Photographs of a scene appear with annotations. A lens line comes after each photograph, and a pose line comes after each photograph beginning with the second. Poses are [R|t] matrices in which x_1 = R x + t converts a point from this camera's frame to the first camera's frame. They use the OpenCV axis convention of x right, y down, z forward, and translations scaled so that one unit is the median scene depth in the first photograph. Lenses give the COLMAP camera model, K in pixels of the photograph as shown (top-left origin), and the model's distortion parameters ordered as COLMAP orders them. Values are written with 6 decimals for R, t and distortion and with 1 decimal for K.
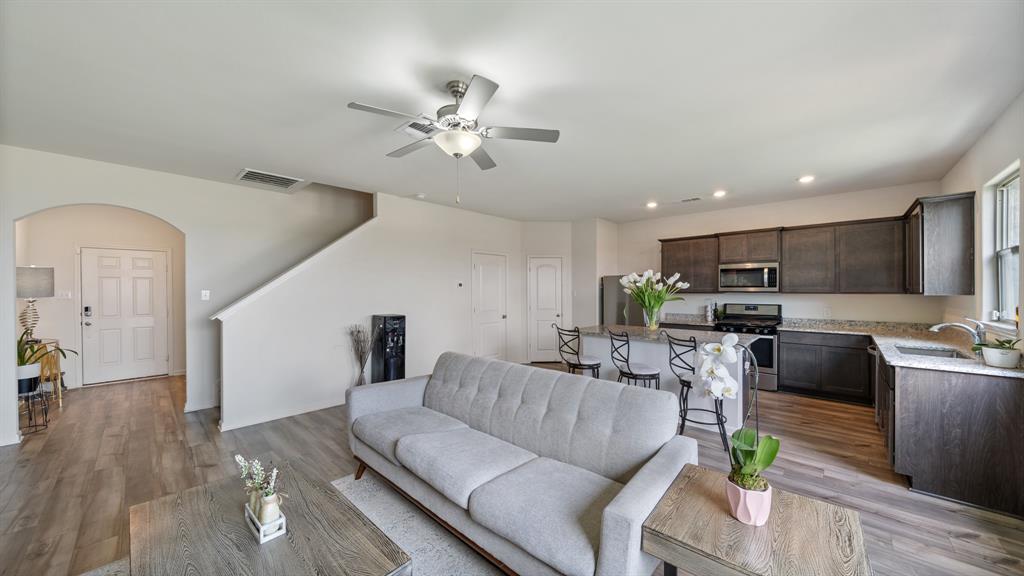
lens RADIAL K [[355.1, 0, 508.4], [0, 355.1, 287.1], [0, 0, 1]] dist [-0.009631, -0.000035]
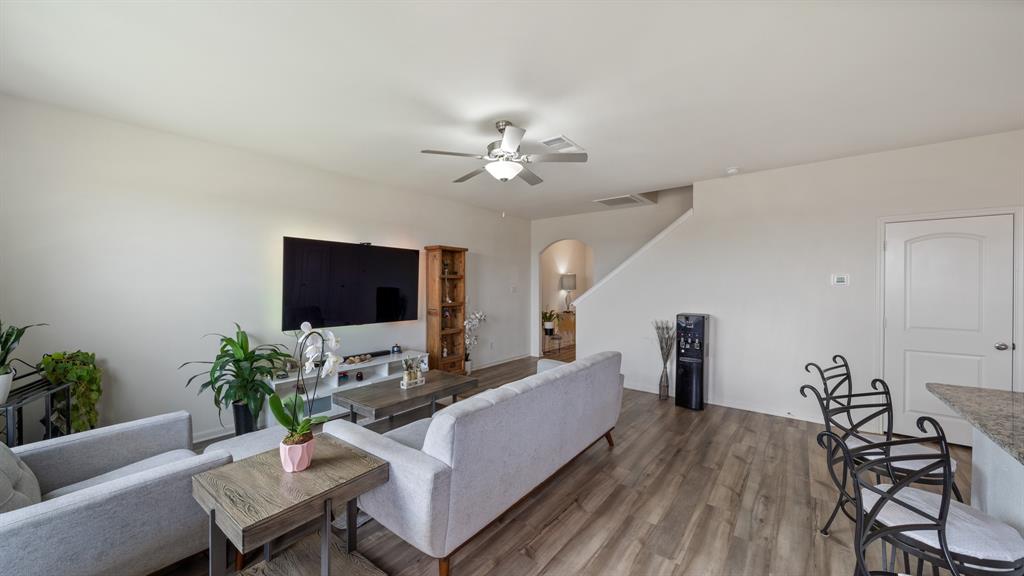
lens RADIAL K [[355.1, 0, 508.4], [0, 355.1, 287.1], [0, 0, 1]] dist [-0.009631, -0.000035]
pose [[0.084334, 0.008621, -0.996400, 0.555072], [0.003866, 0.999952, 0.008979, -0.002089], [0.996430, -0.004609, 0.084297, 0.455891]]
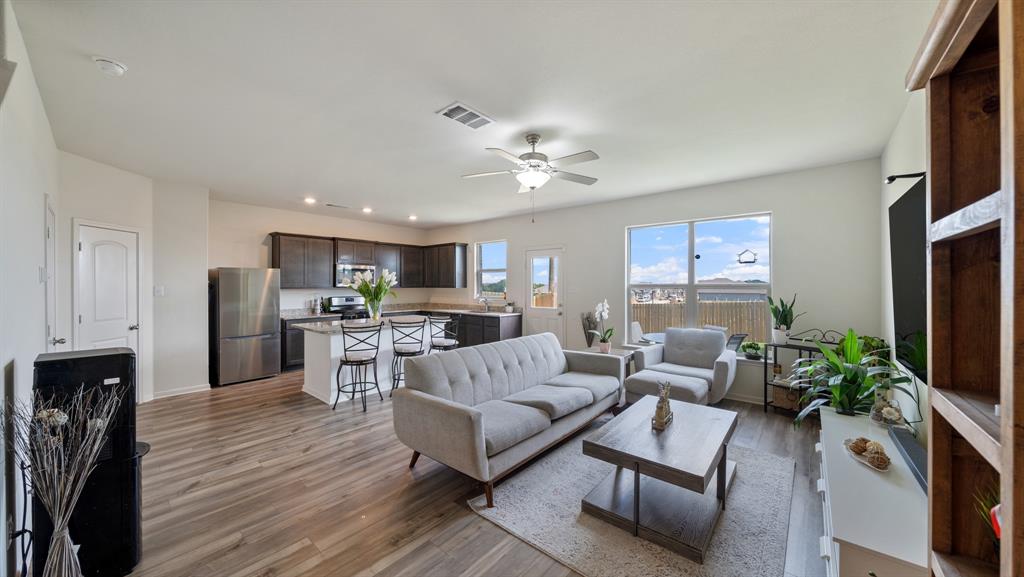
lens RADIAL K [[355.1, 0, 508.4], [0, 355.1, 287.6], [0, 0, 1]] dist [-0.009631, -0.000035]
pose [[-0.044786, -0.009757, 0.998949, -0.753681], [-0.009876, 0.999908, 0.009324, -0.002499], [-0.998948, -0.009448, -0.044879, 0.578561]]
